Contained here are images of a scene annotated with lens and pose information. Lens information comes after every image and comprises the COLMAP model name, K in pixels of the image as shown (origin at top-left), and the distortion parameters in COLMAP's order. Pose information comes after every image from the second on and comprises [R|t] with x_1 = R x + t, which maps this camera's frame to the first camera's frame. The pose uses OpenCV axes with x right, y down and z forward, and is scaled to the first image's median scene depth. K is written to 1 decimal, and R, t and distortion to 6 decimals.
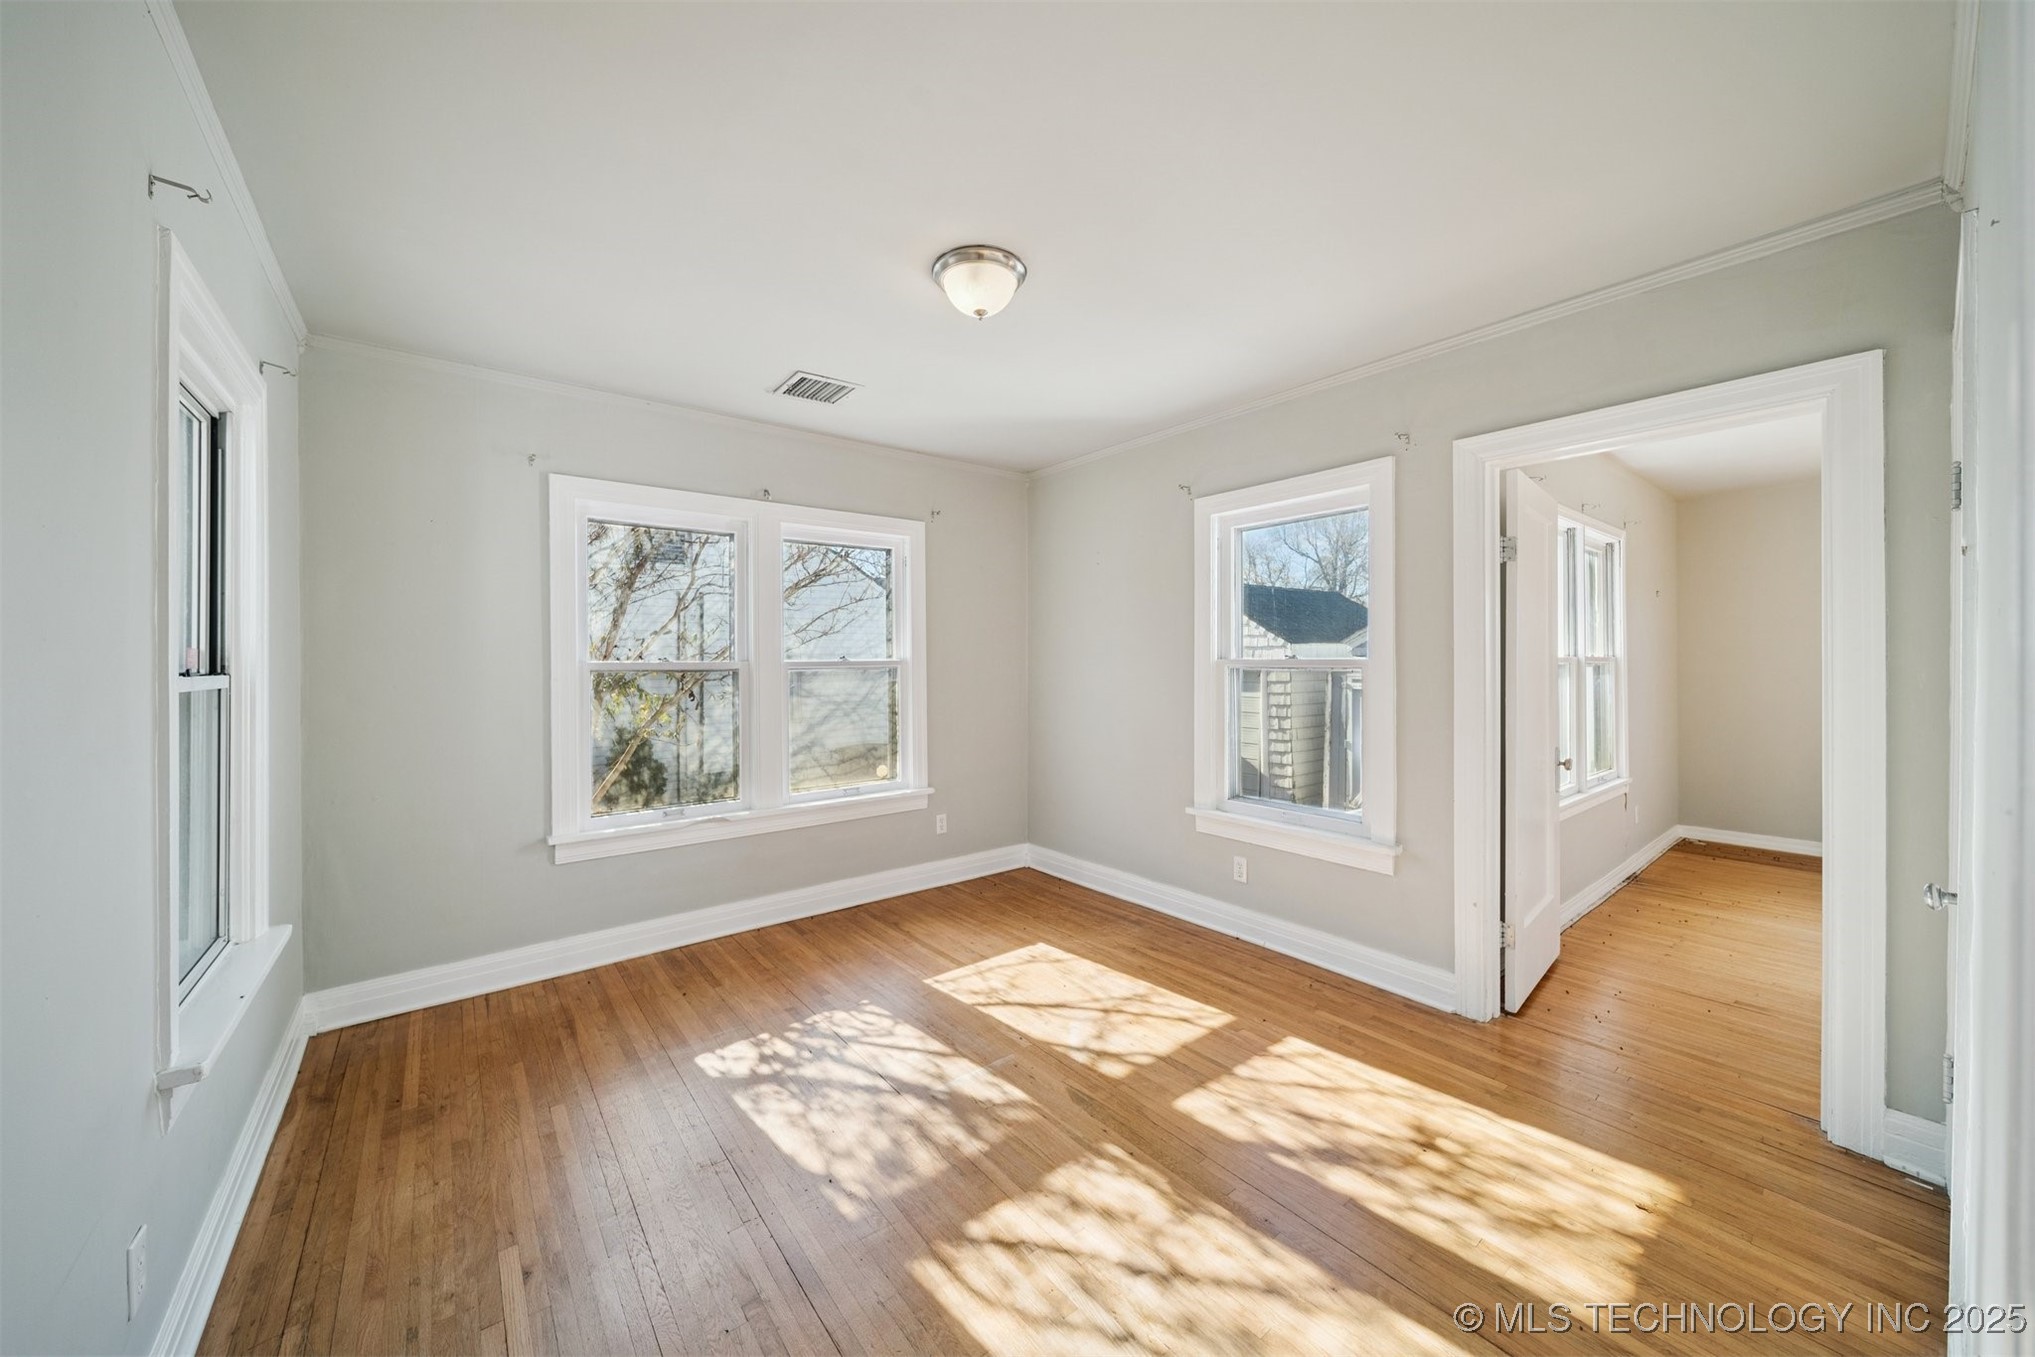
lens RADIAL K [[754.8, 0, 1016.2], [0, 754.8, 624.9], [0, 0, 1]] dist [0.025890, -0.000077]
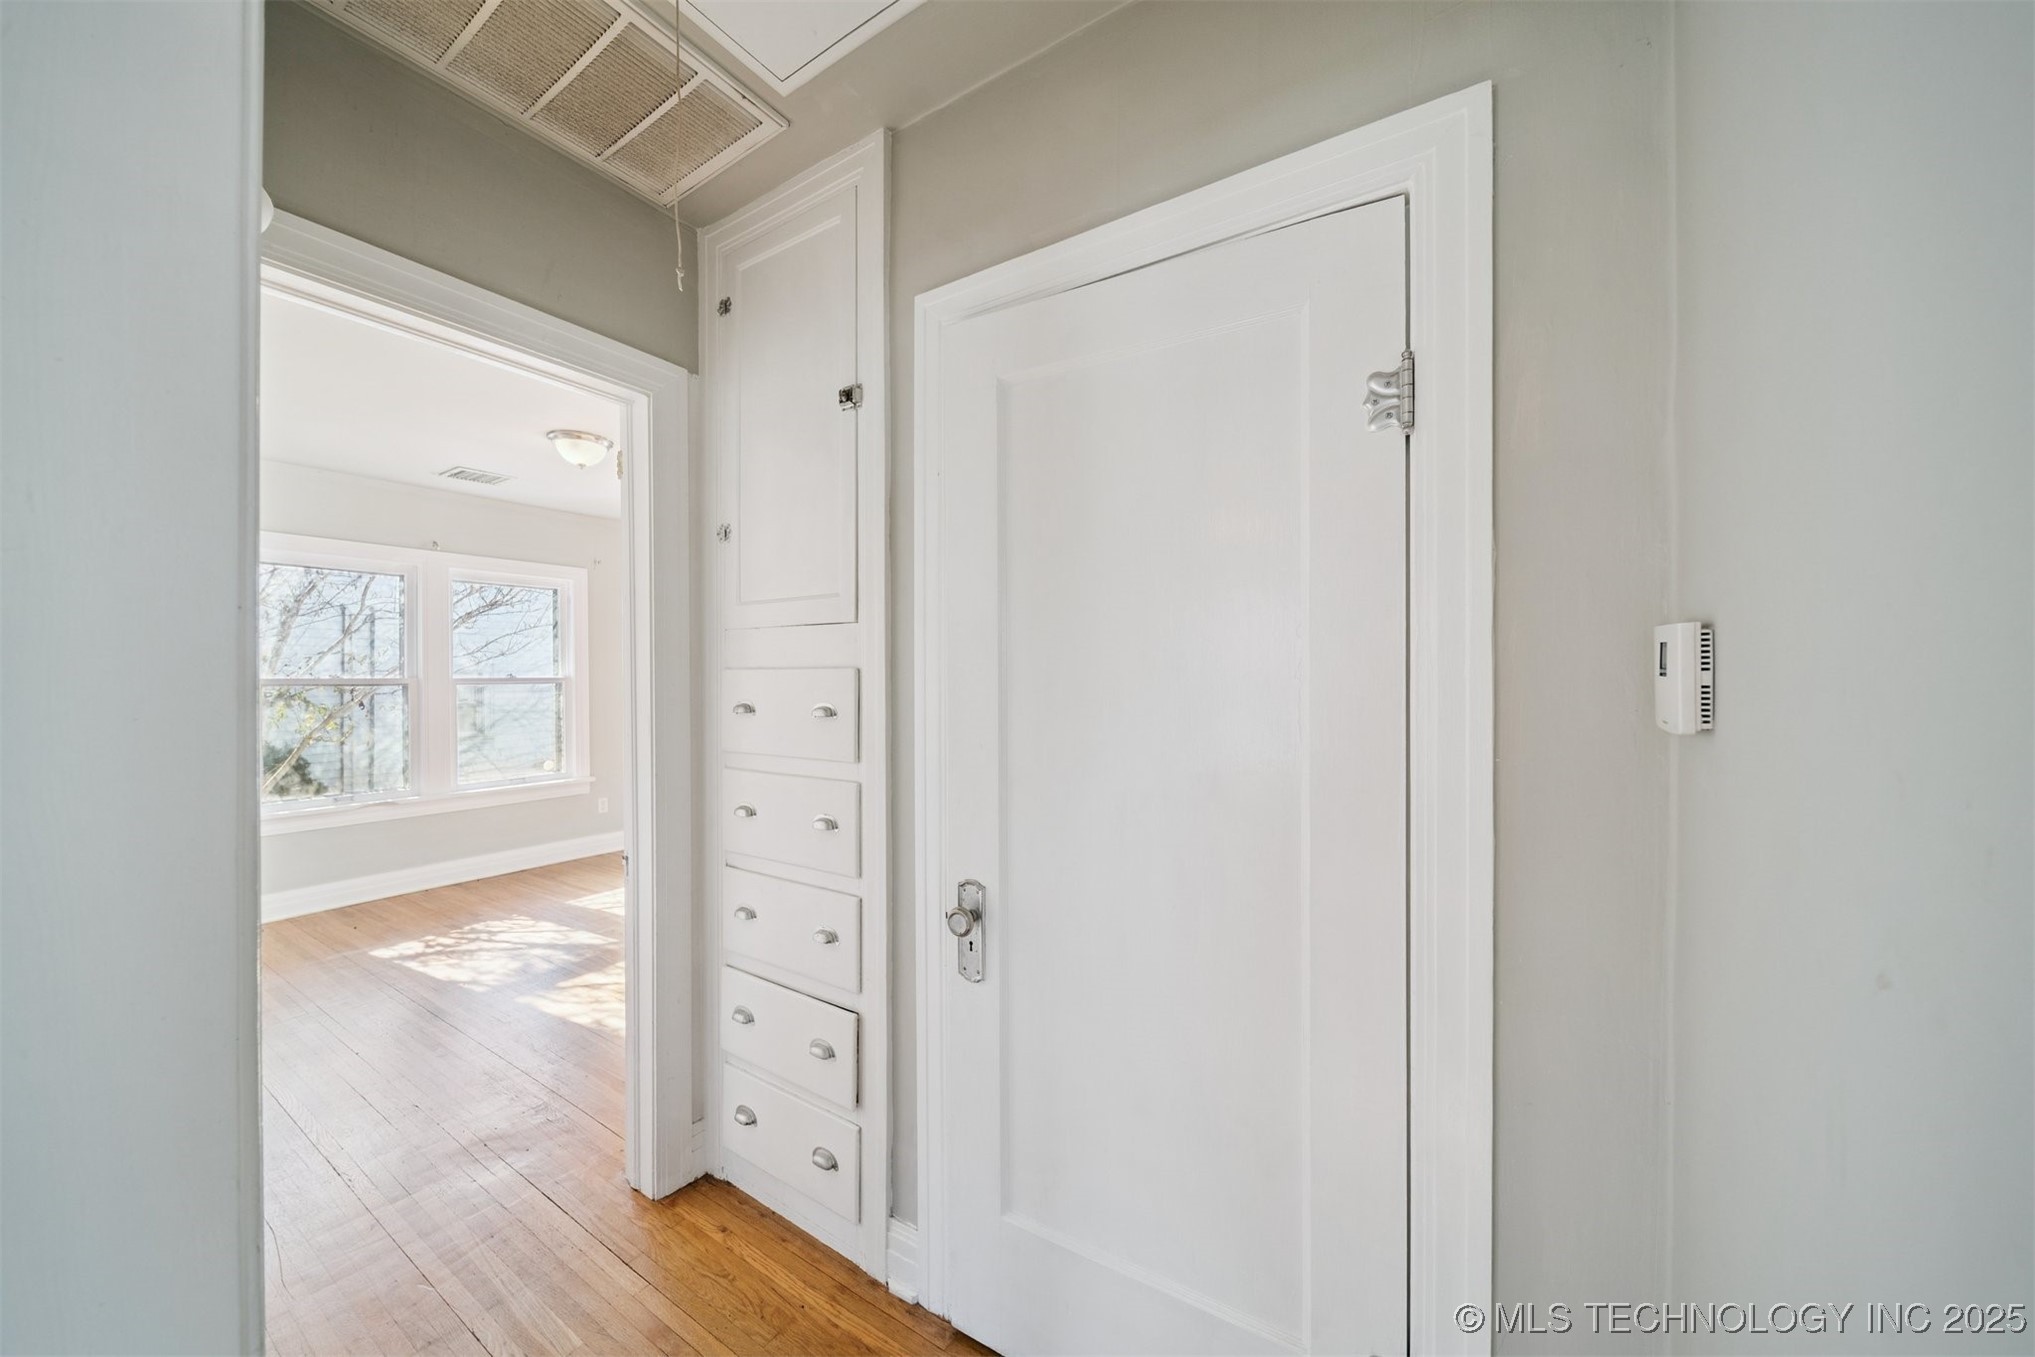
lens RADIAL K [[718.1, 0, 1013.2], [0, 718.1, 665.7], [0, 0, 1]] dist [-0.000992, -0.000212]
pose [[0.942460, 0.007946, 0.334225, 0.182984], [-0.015470, 0.999683, 0.019856, -0.009379], [-0.333961, -0.023884, 0.942284, -0.461372]]
